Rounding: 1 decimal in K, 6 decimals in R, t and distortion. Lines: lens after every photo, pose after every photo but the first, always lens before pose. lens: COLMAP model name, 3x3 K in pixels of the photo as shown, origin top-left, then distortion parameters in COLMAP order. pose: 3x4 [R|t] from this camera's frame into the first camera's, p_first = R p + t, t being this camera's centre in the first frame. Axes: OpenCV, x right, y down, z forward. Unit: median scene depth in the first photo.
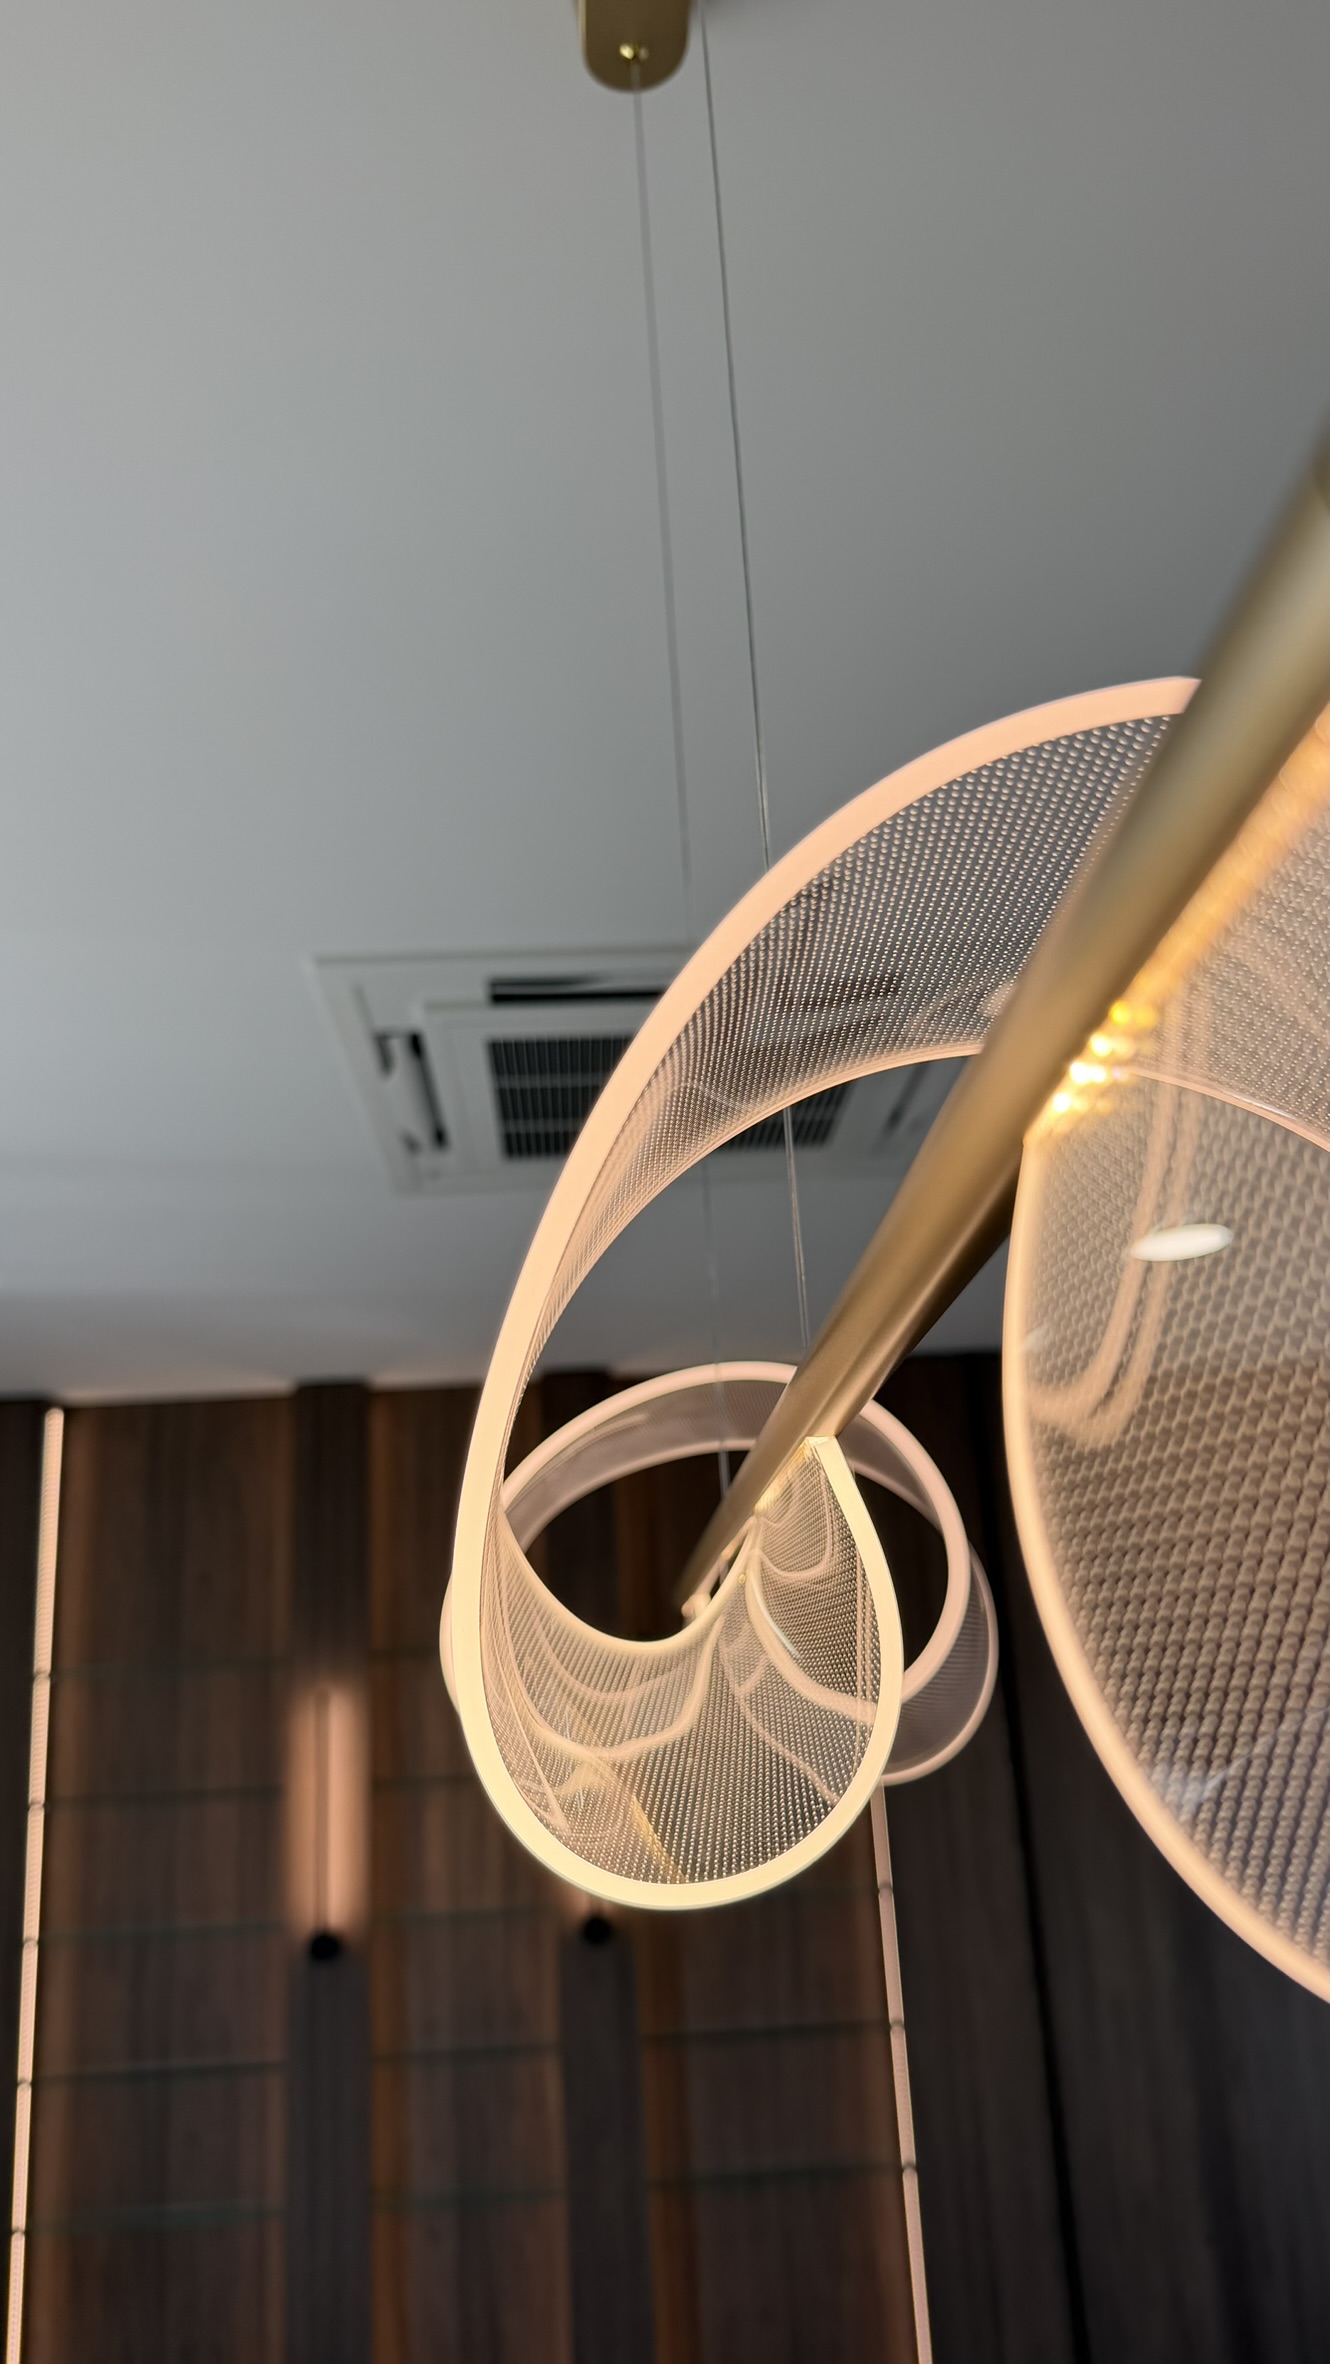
lens RADIAL K [[1692.3, 0, 665.0], [0, 1692.3, 1182.0], [0, 0, 1]] dist [-0.003000, -0.035095]
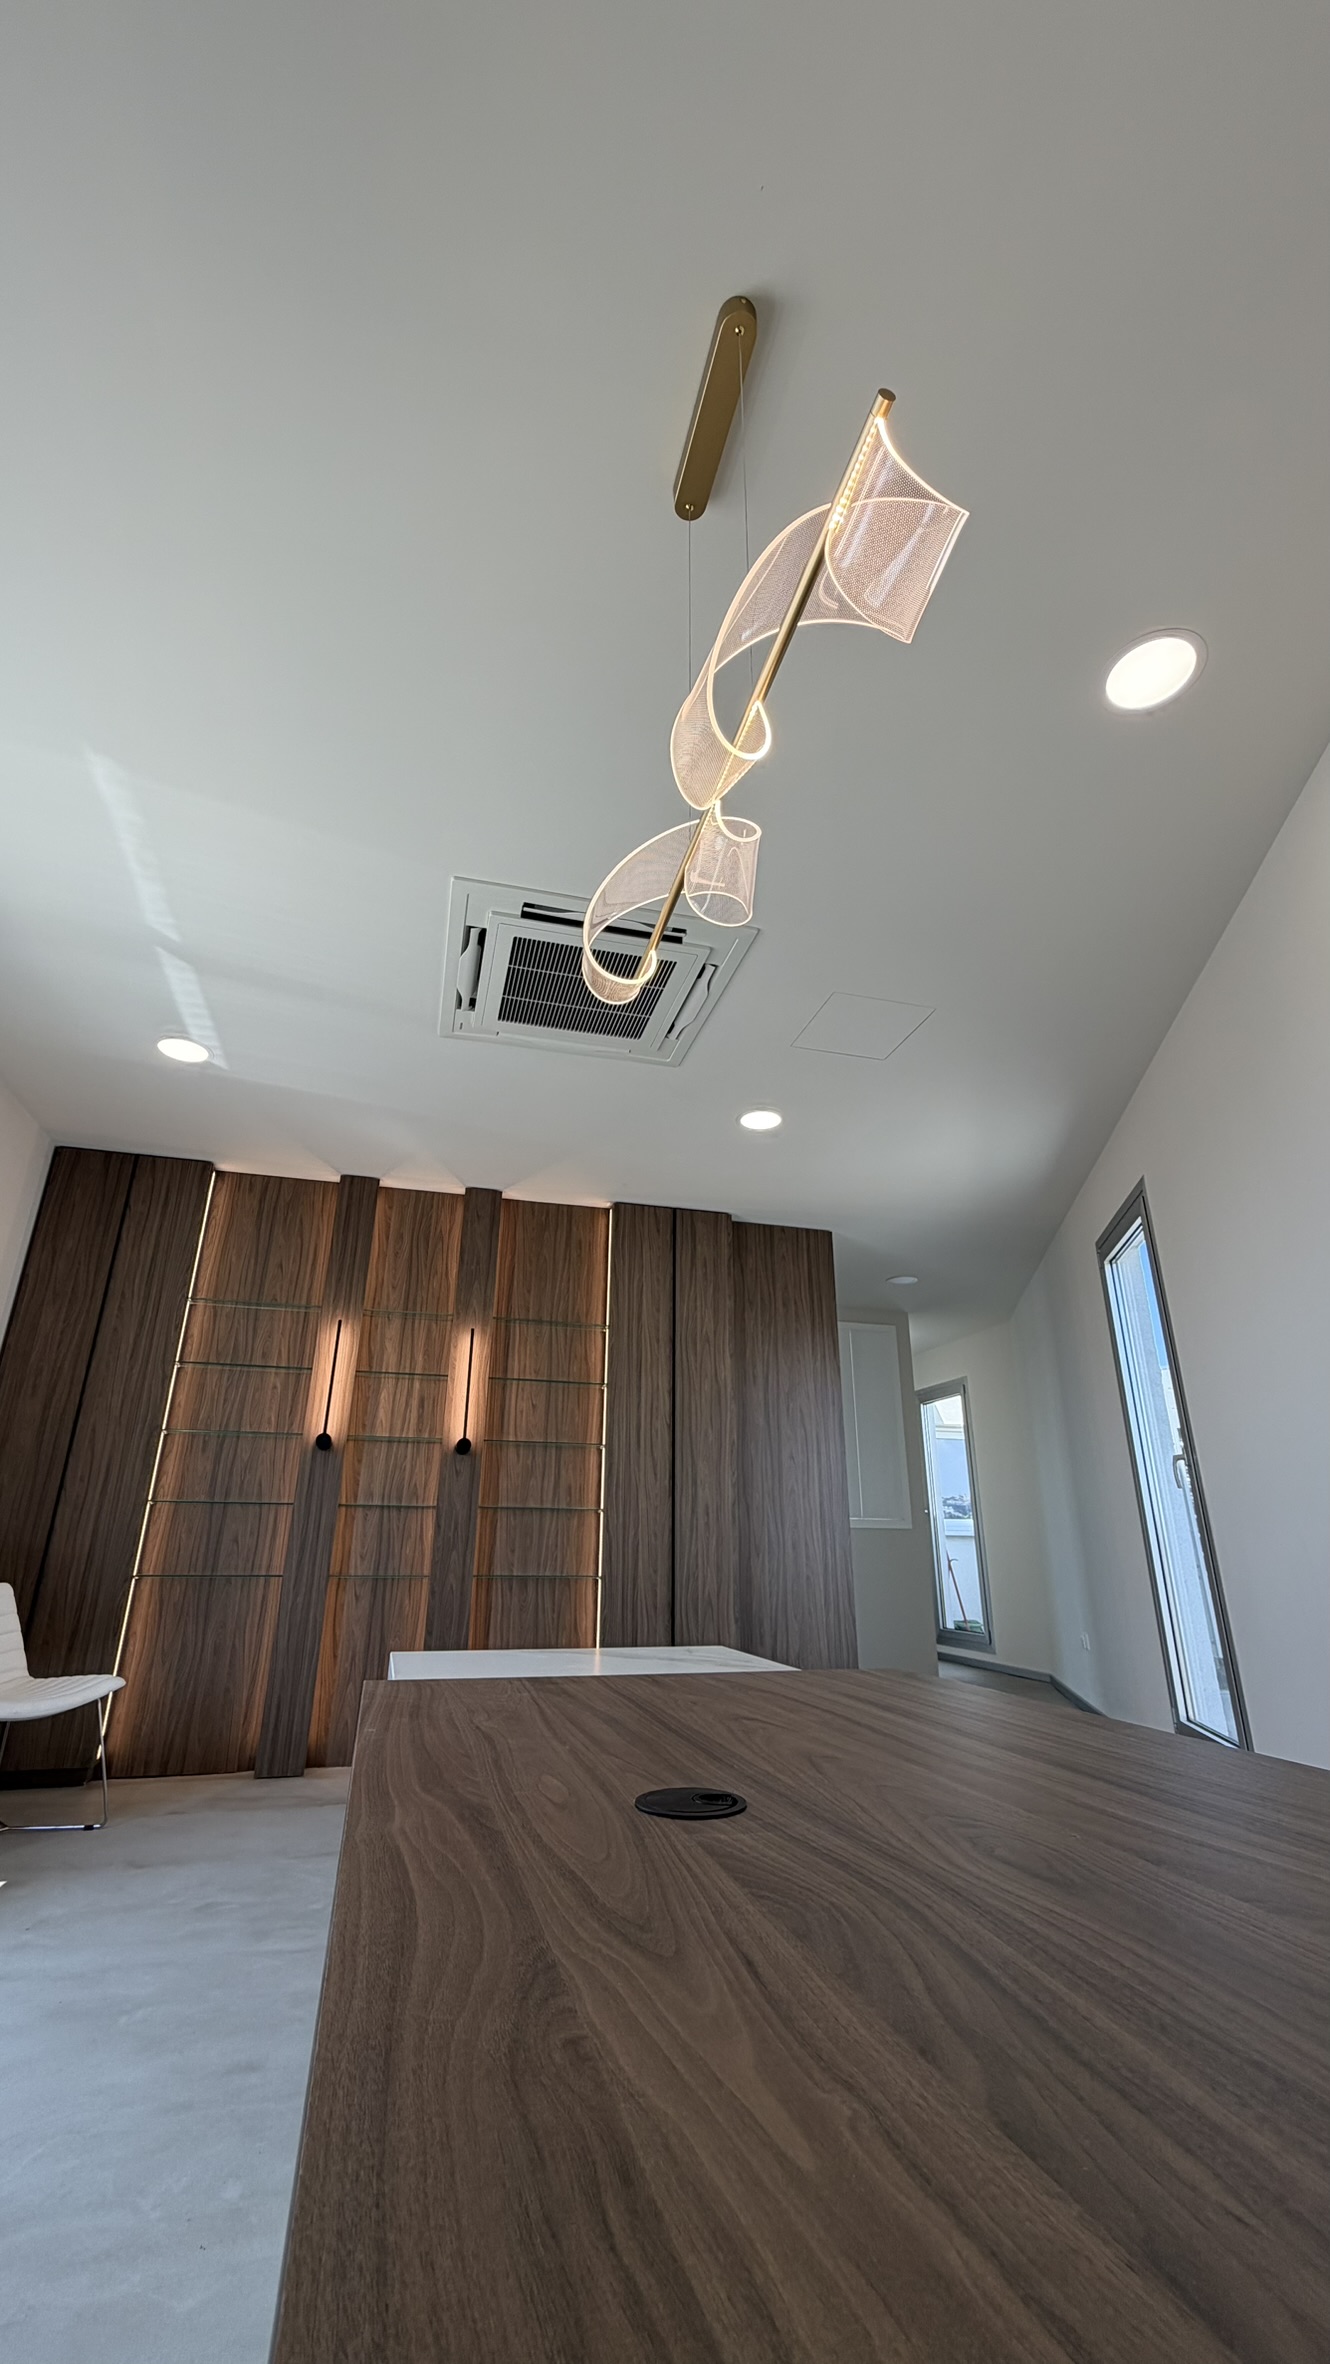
lens RADIAL K [[943.0, 0, 661.0], [0, 943.0, 1173.7], [0, 0, 1]] dist [-0.002913, 0.000023]
pose [[0.975600, 0.135832, 0.172492, -0.048462], [-0.122433, 0.988733, -0.086129, 0.186537], [-0.182248, 0.062909, 0.981238, -0.178813]]
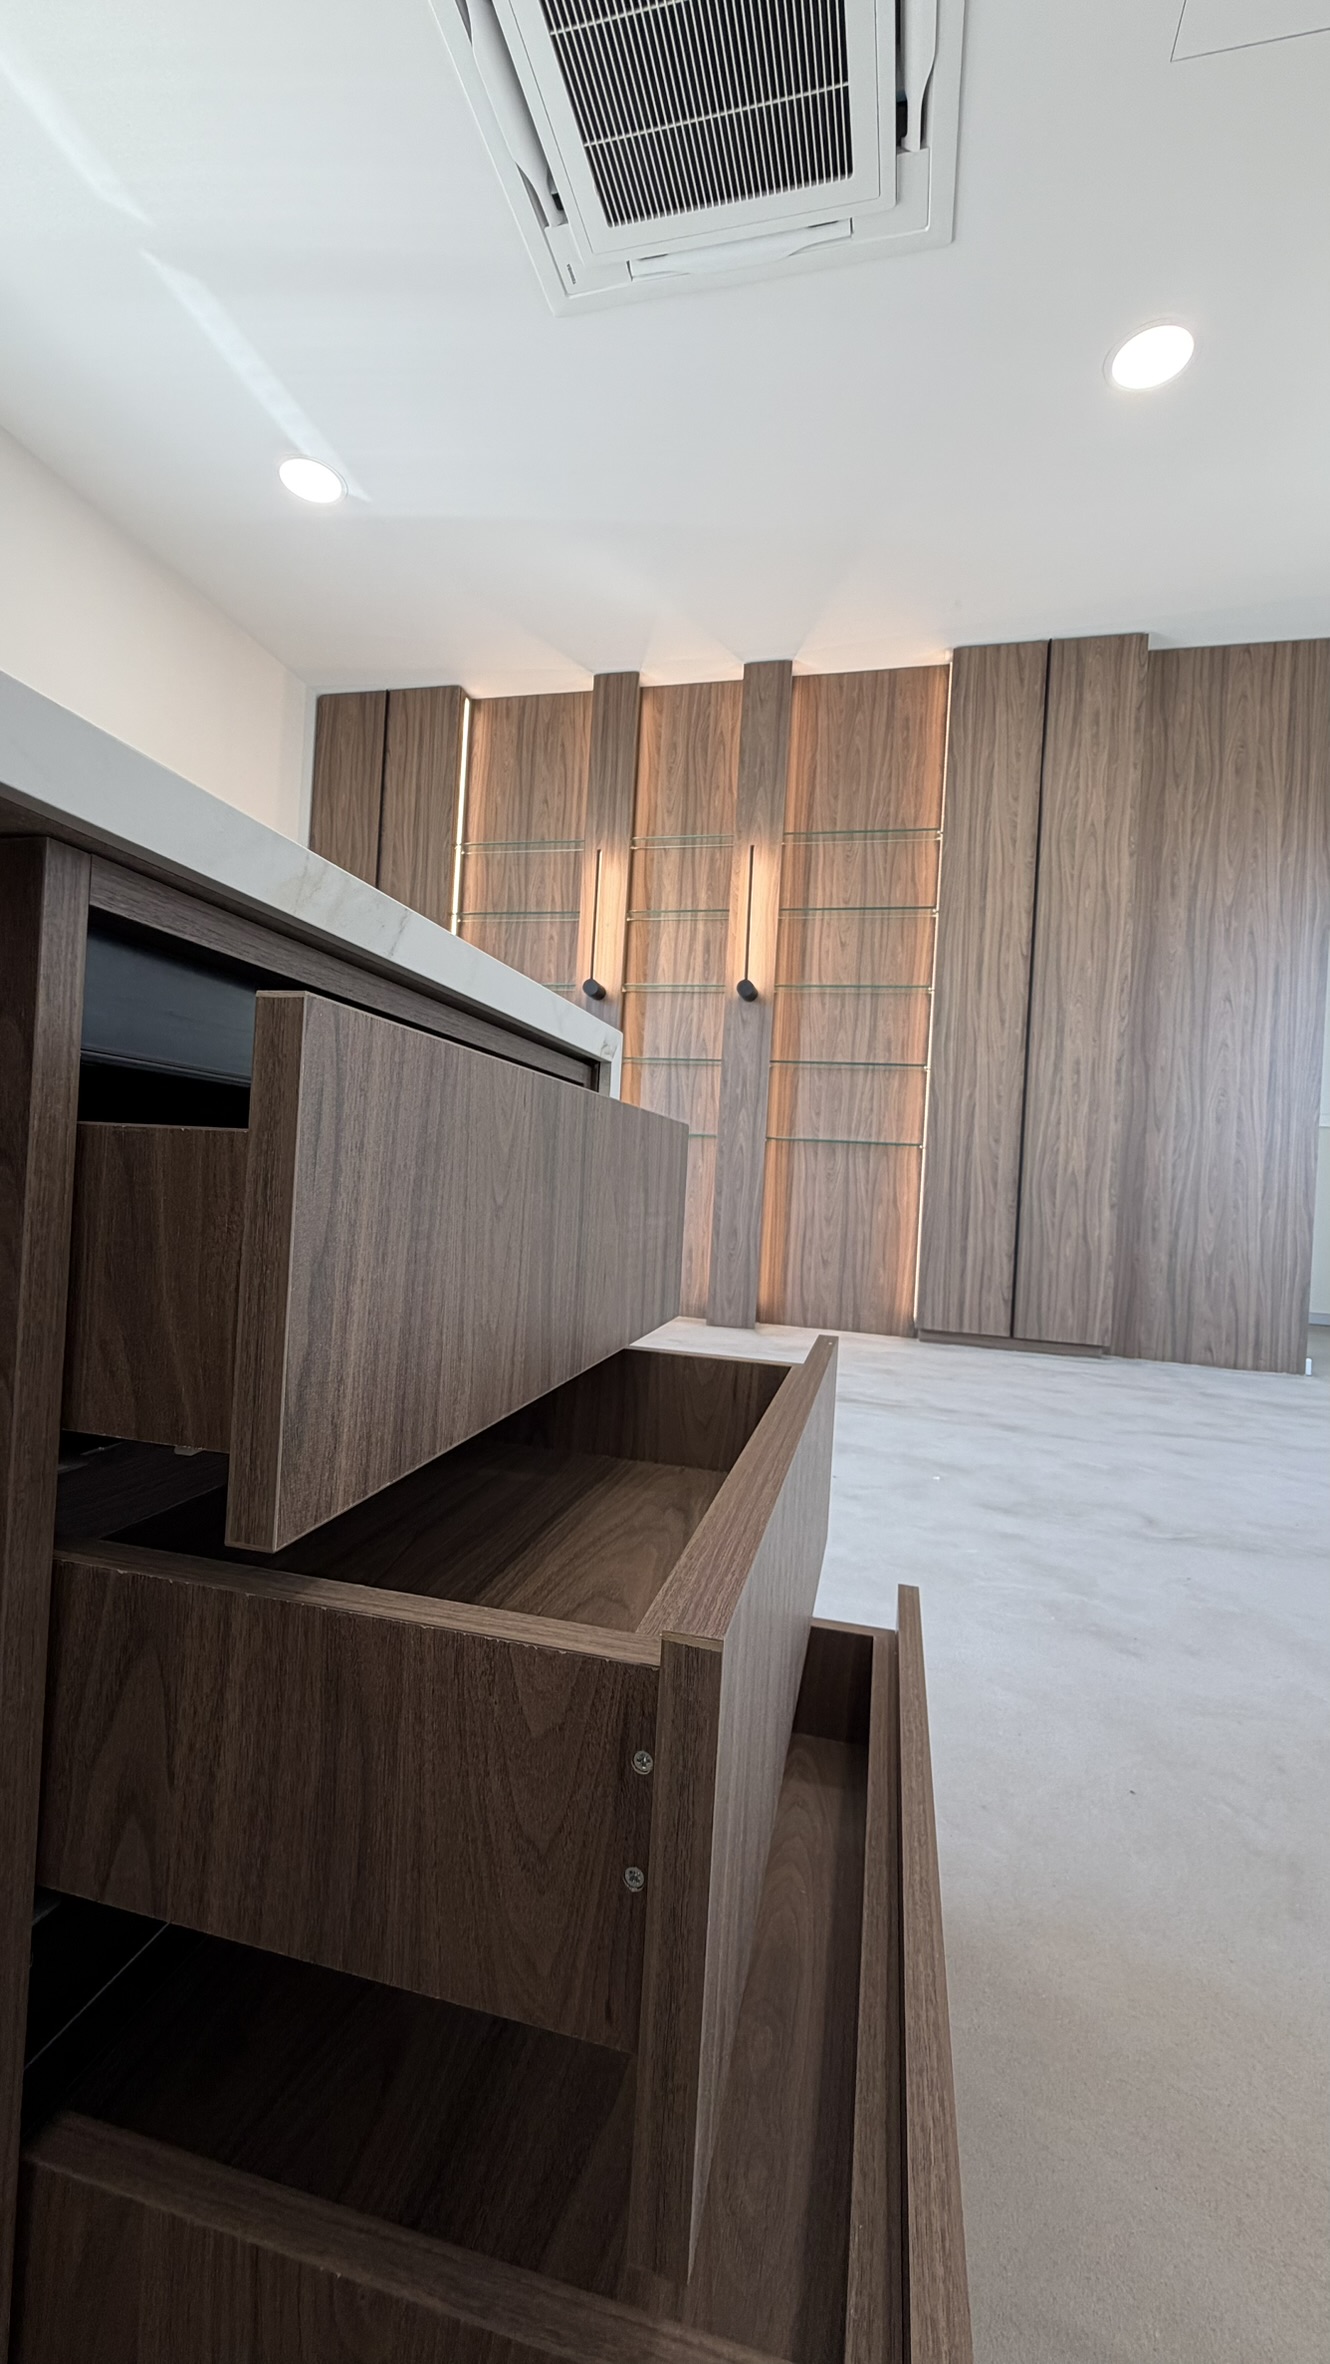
lens RADIAL K [[943.0, 0, 661.0], [0, 943.0, 1173.7], [0, 0, 1]] dist [-0.002913, 0.000023]
pose [[0.950701, 0.106830, -0.291126, 0.171581], [-0.015580, 0.954058, 0.299217, 0.337948], [0.309716, -0.279930, 0.908689, 0.069576]]
